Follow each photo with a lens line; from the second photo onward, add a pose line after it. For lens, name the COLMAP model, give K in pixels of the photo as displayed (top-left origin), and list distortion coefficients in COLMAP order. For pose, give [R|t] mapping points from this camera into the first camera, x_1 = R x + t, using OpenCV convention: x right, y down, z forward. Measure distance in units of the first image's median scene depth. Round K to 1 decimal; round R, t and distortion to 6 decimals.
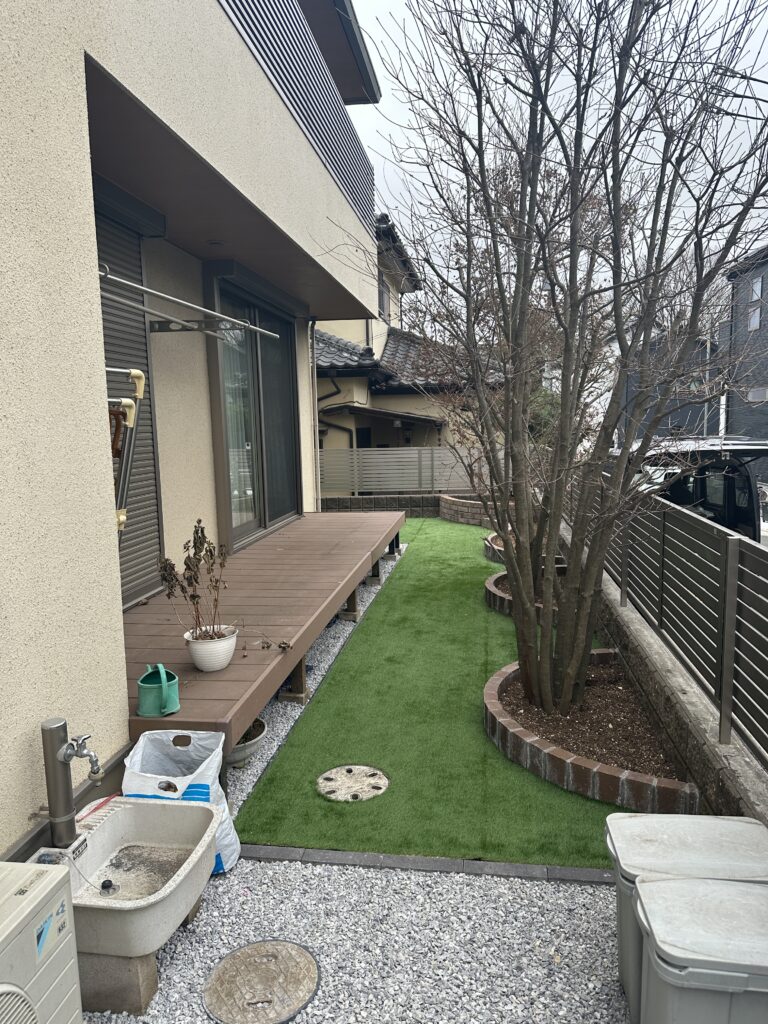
lens RADIAL K [[719.4, 0, 384.0], [0, 719.4, 512.0], [0, 0, 1]] dist [0.011574, -0.005318]
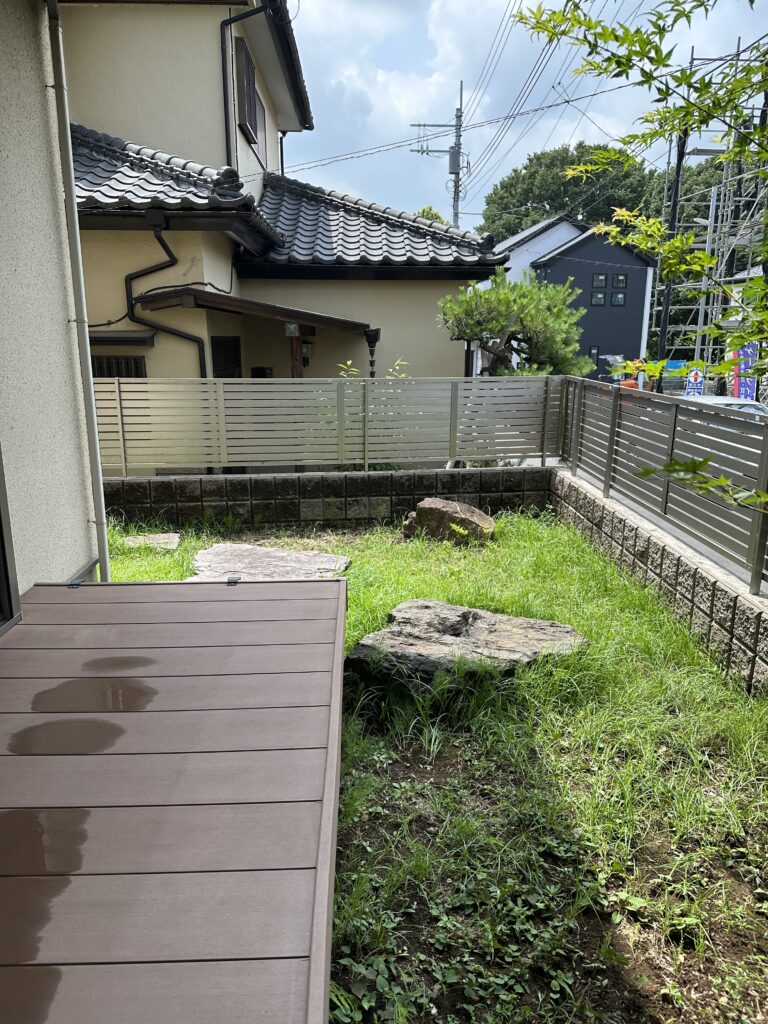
lens RADIAL K [[719.4, 0, 384.0], [0, 719.4, 512.0], [0, 0, 1]] dist [0.011574, -0.005318]
pose [[0.984000, -0.014393, 0.177588, -0.009313], [-0.005896, 0.993555, 0.113196, -0.050927], [-0.178073, -0.112432, 0.977573, 0.462386]]
